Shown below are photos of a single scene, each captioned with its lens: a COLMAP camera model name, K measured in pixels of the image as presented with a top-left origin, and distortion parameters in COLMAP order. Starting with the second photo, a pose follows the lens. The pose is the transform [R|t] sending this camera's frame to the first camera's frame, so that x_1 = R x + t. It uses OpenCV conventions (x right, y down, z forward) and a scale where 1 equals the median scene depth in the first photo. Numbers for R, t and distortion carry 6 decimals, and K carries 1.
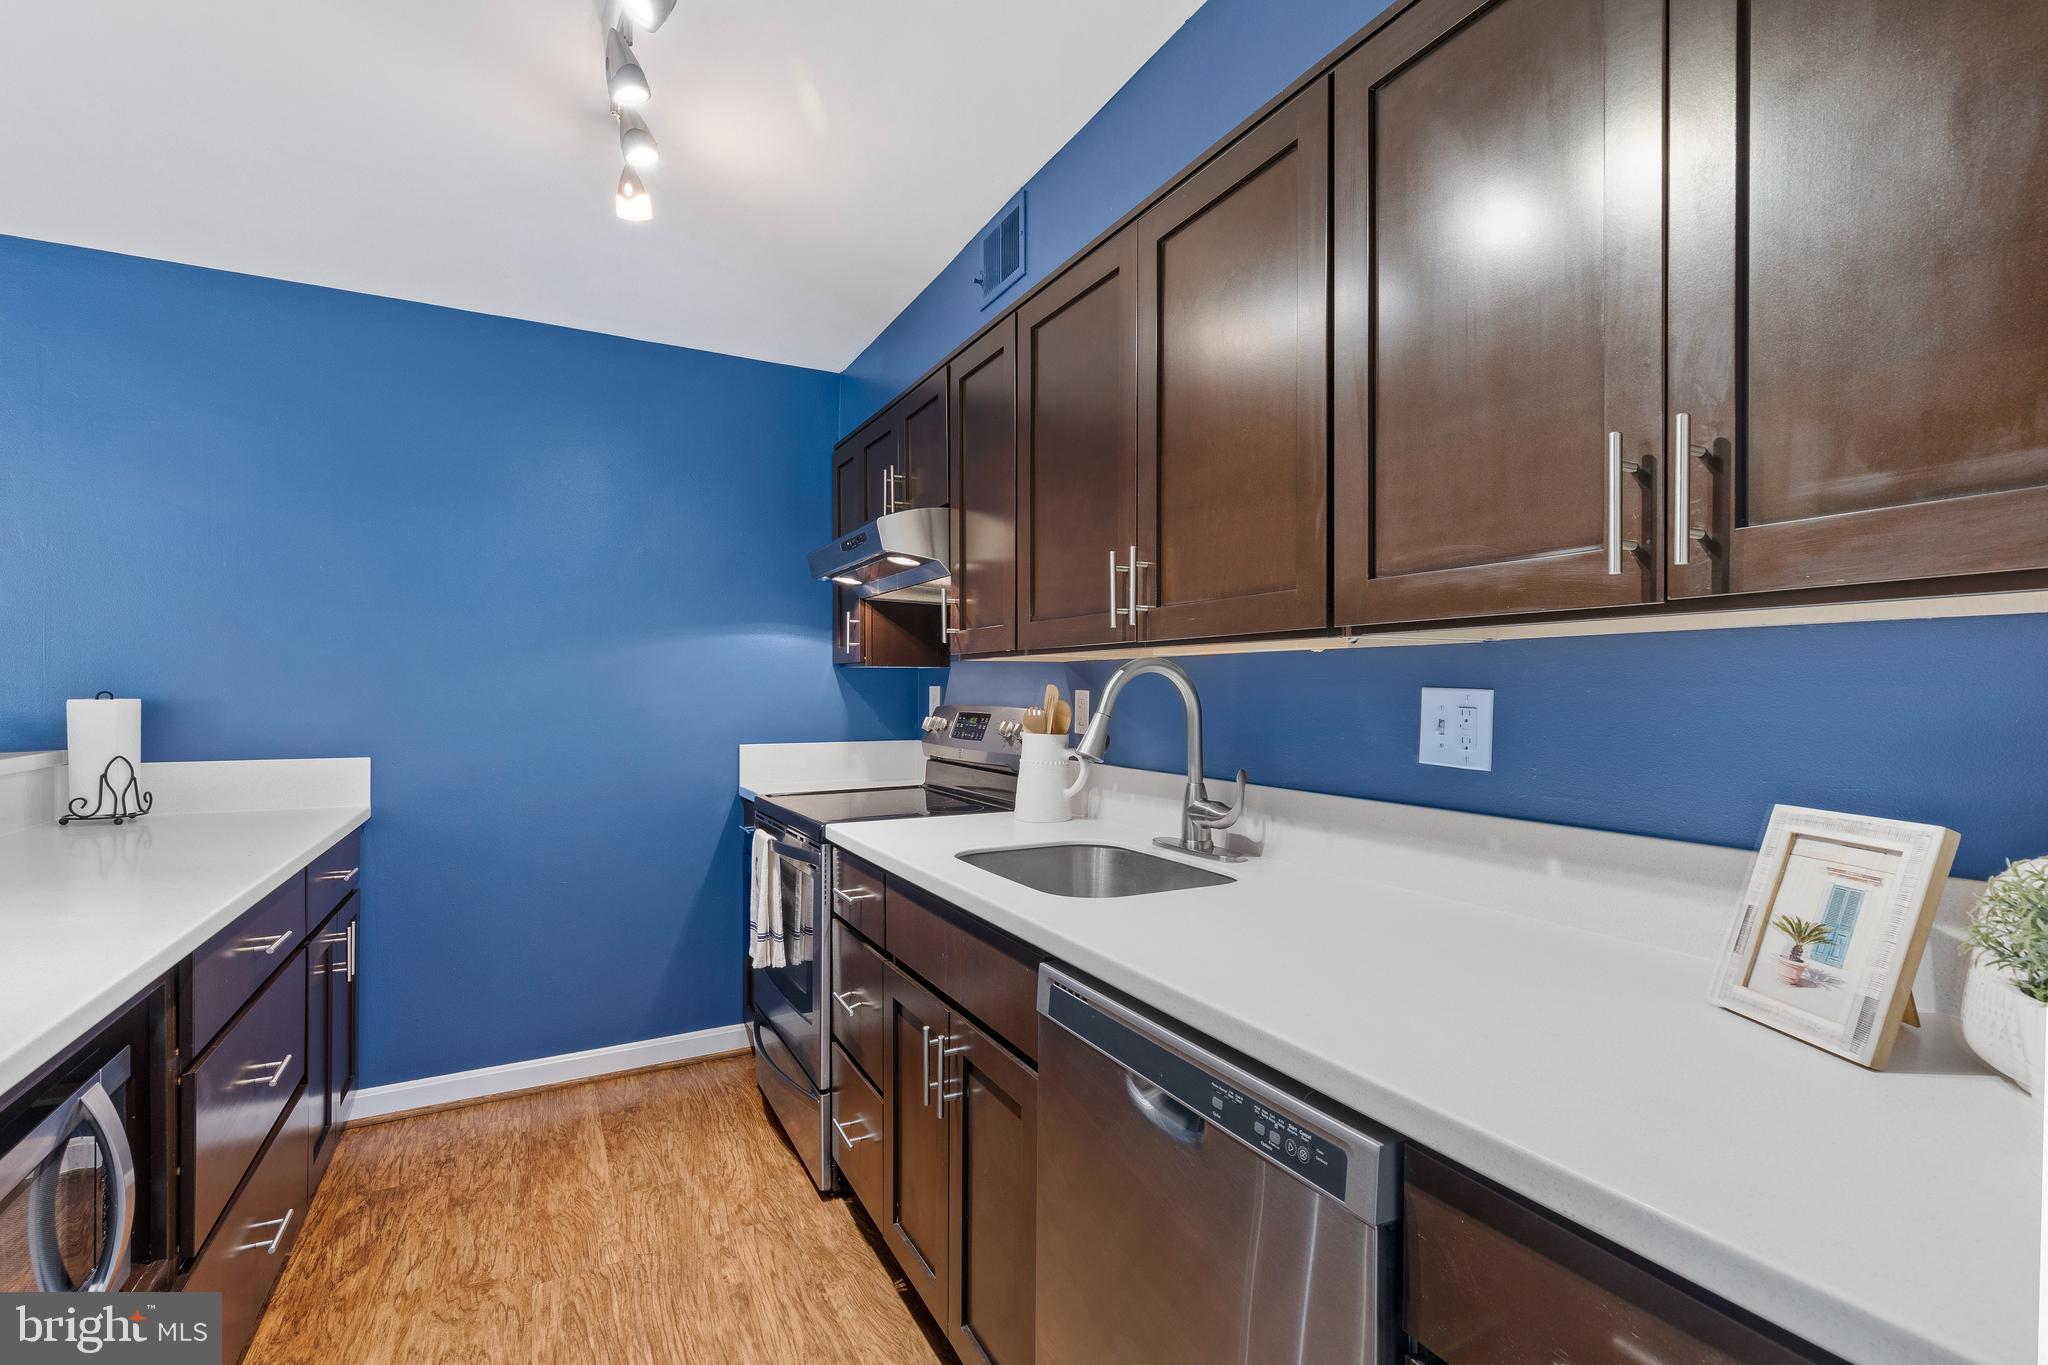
lens RADIAL K [[928.3, 0, 1041.9], [0, 928.3, 689.7], [0, 0, 1]] dist [0.003744, -0.000823]
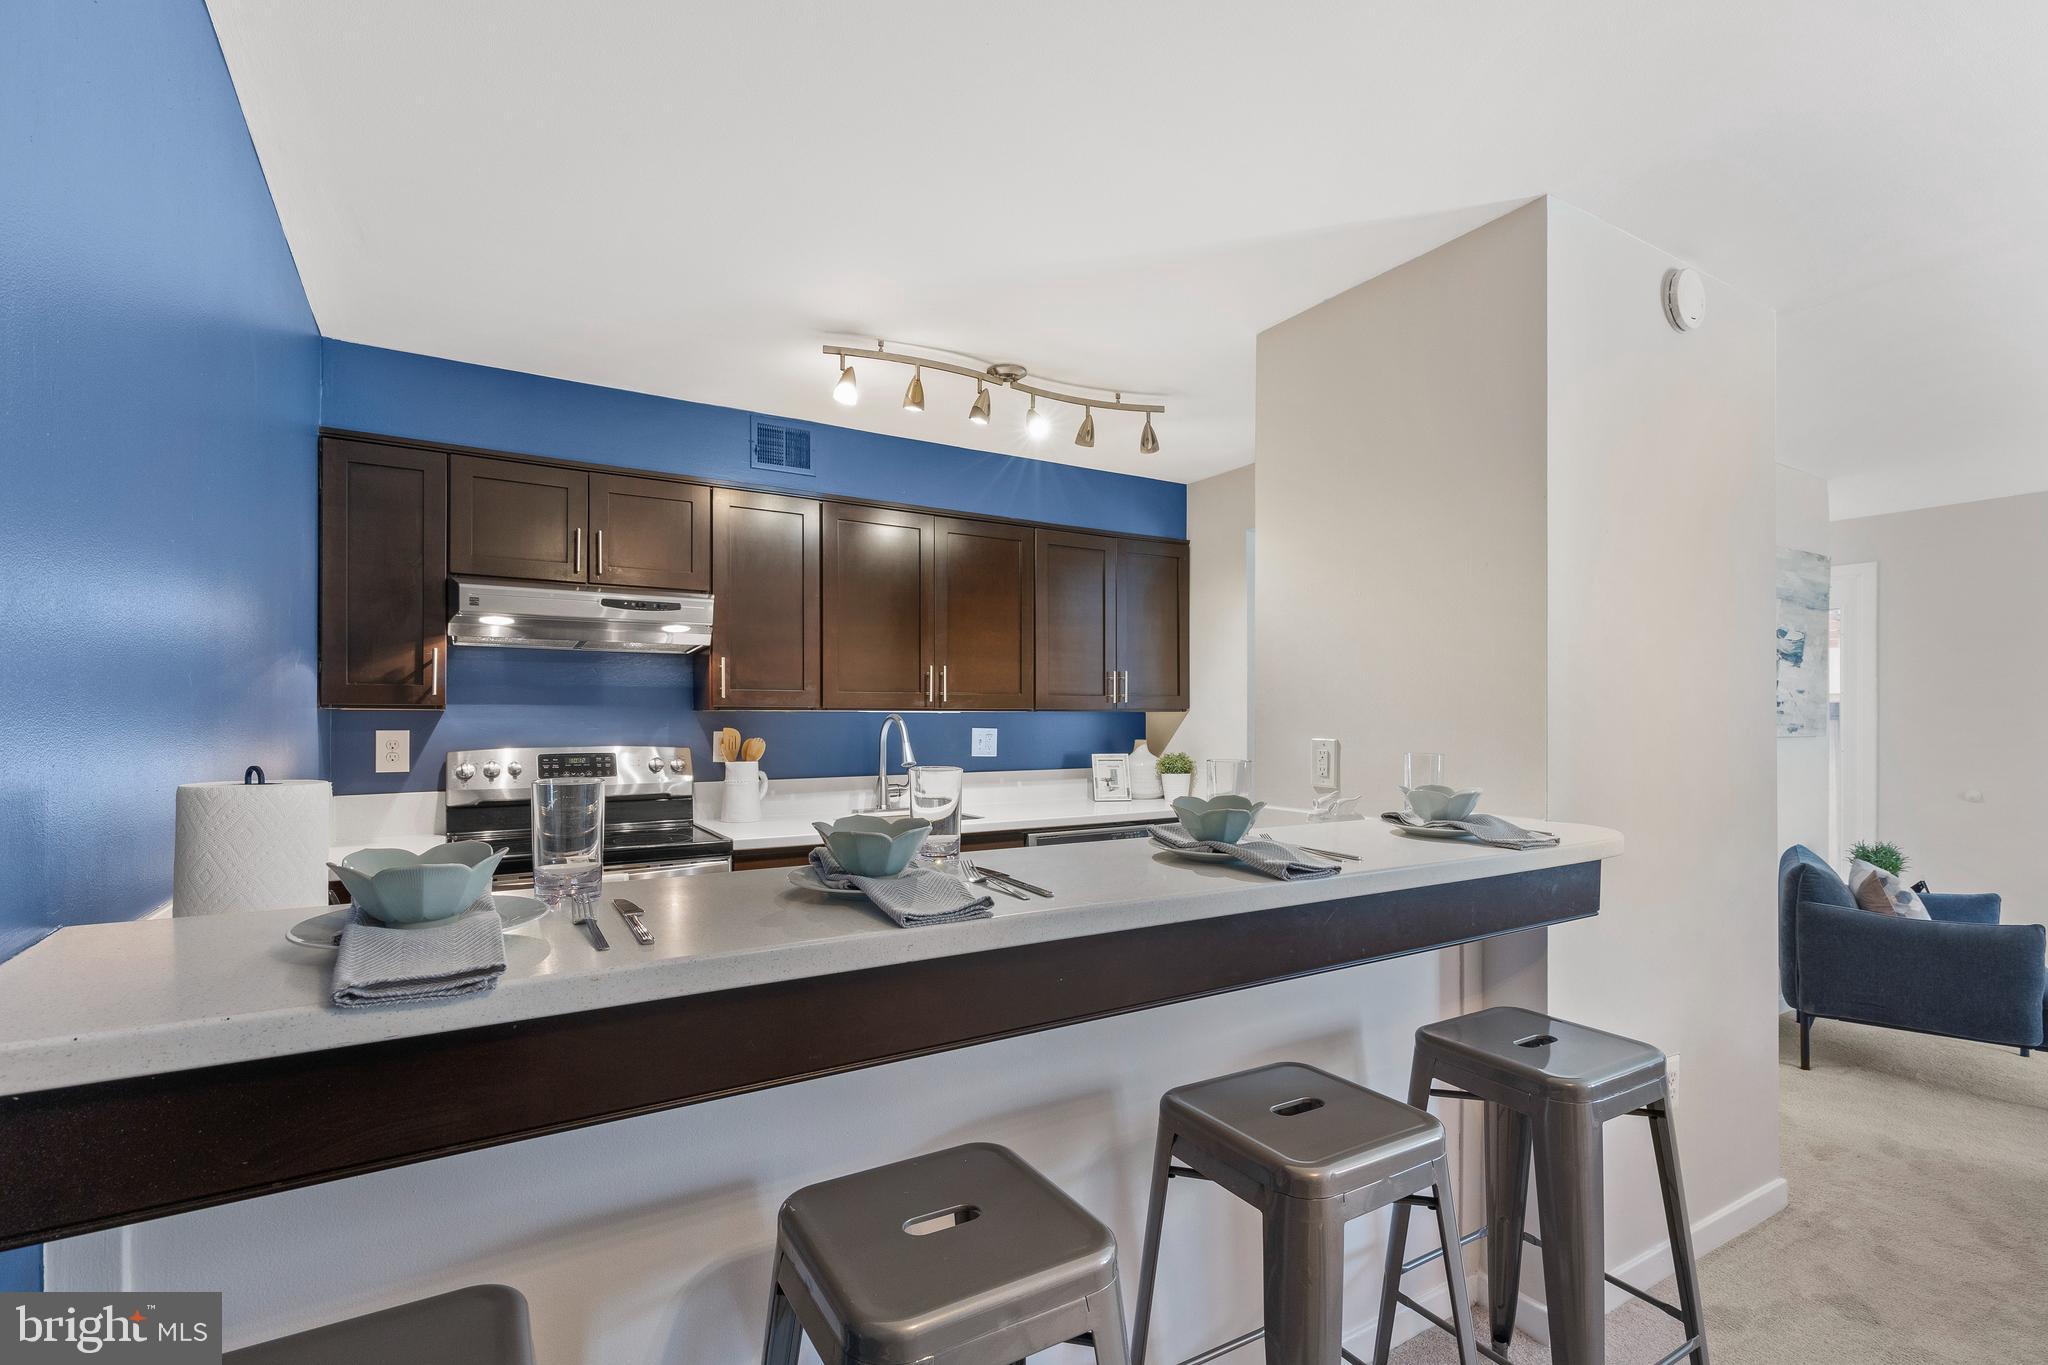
lens RADIAL K [[926.9, 0, 1022.0], [0, 926.9, 704.9], [0, 0, 1]] dist [0.001521, 0.000468]
pose [[-0.034373, 0.005422, 0.999394, -1.556350], [-0.003661, 0.999978, -0.005551, -0.036531], [-0.999402, -0.003850, -0.034352, 0.656795]]
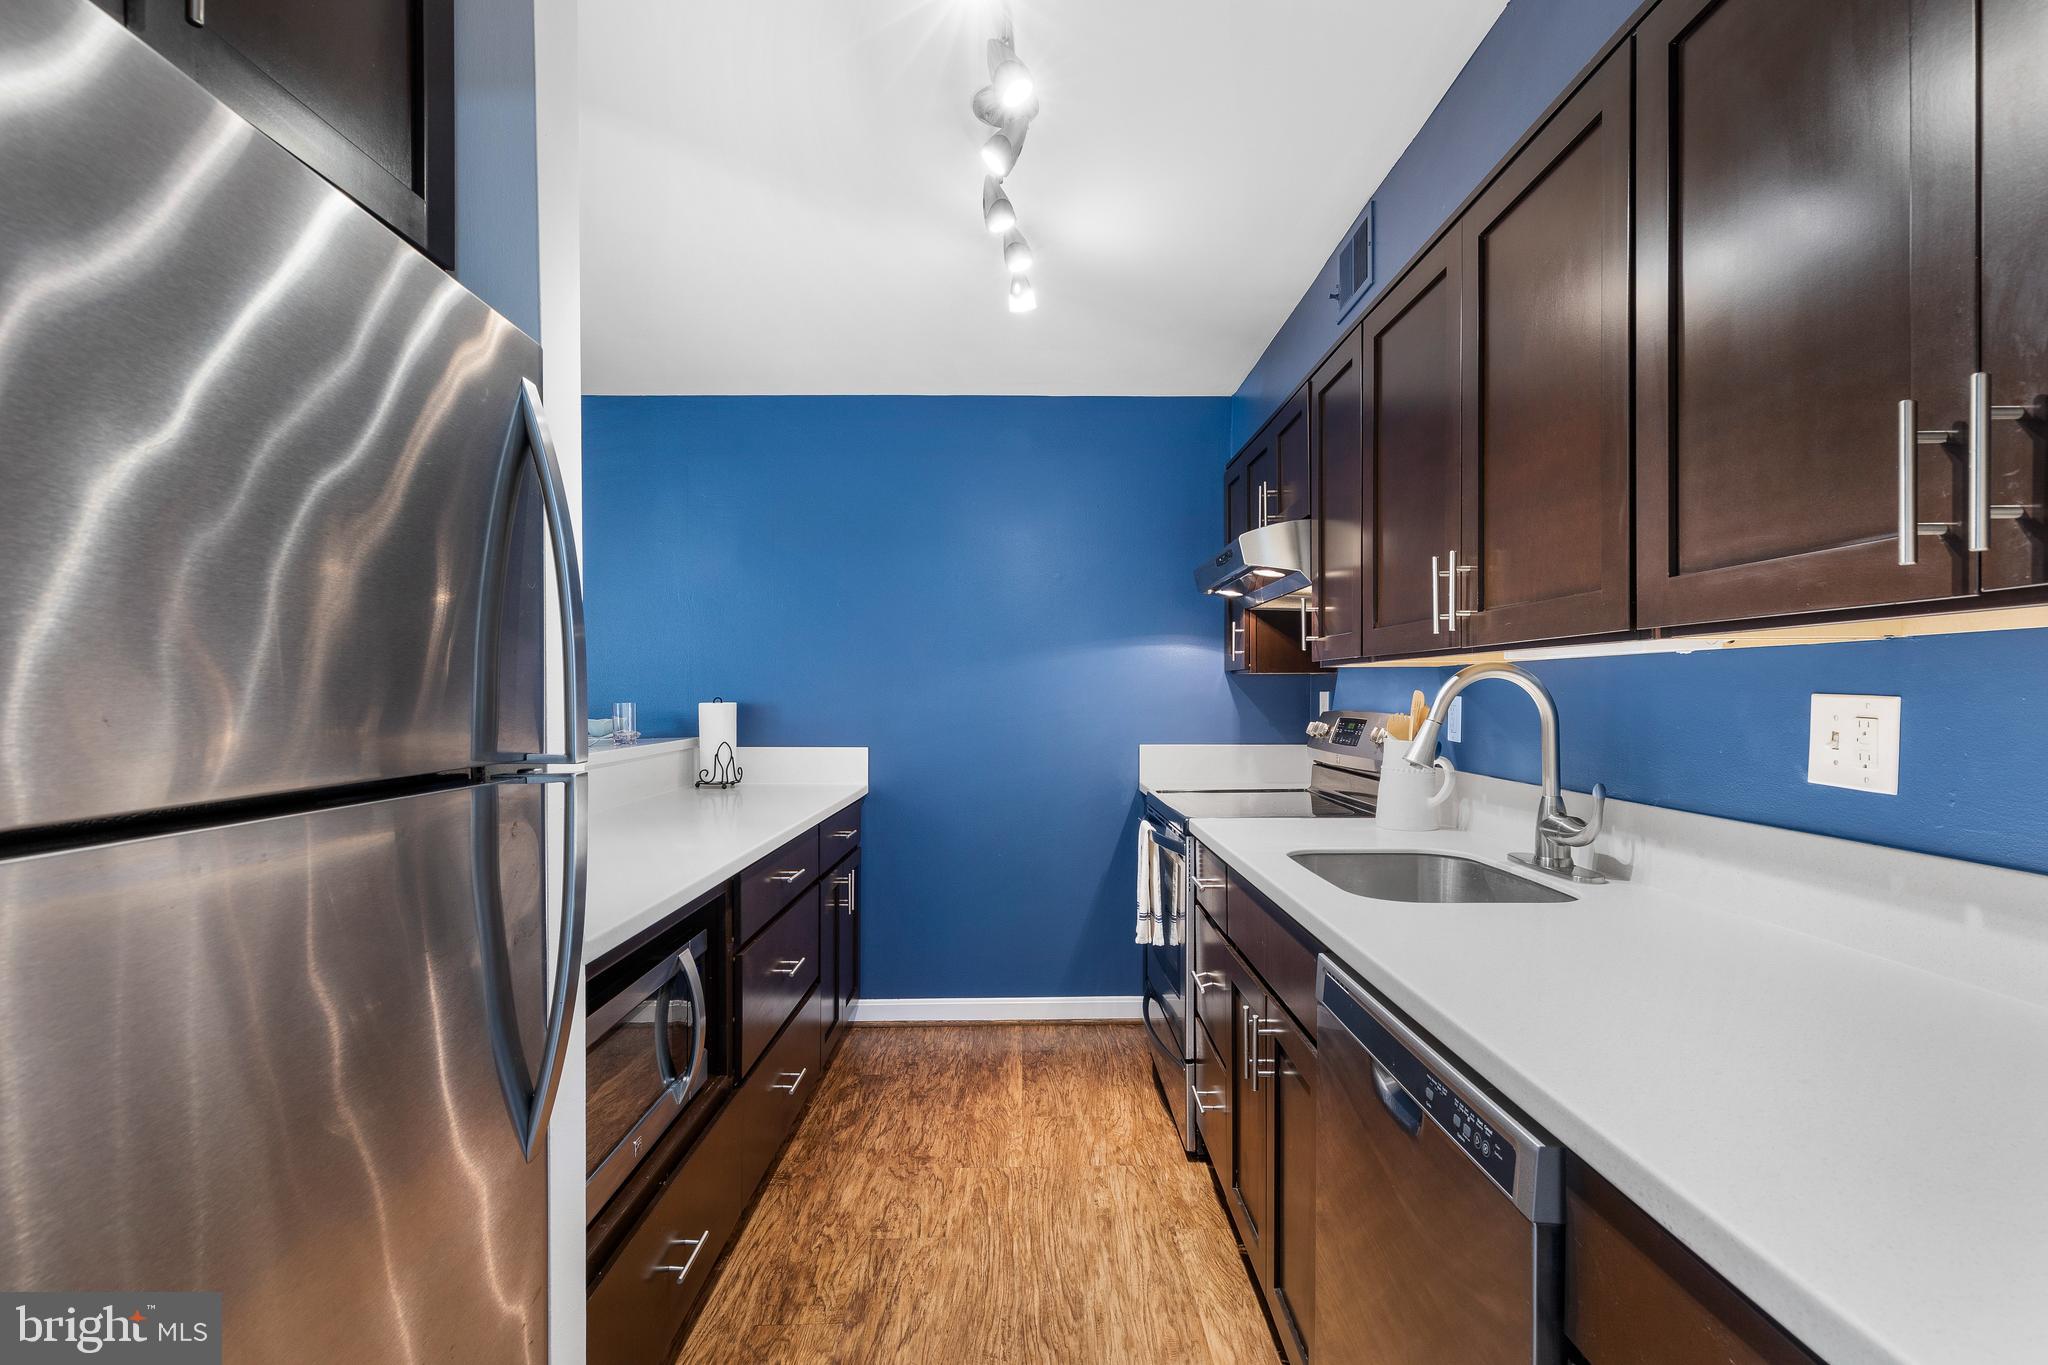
lens RADIAL K [[928.3, 0, 1041.9], [0, 928.3, 689.7], [0, 0, 1]] dist [0.003744, -0.000823]
pose [[0.885415, -0.003849, -0.464786, 0.125005], [0.001845, 0.999987, -0.004767, -0.002409], [0.464798, 0.003363, 0.885410, -0.056287]]
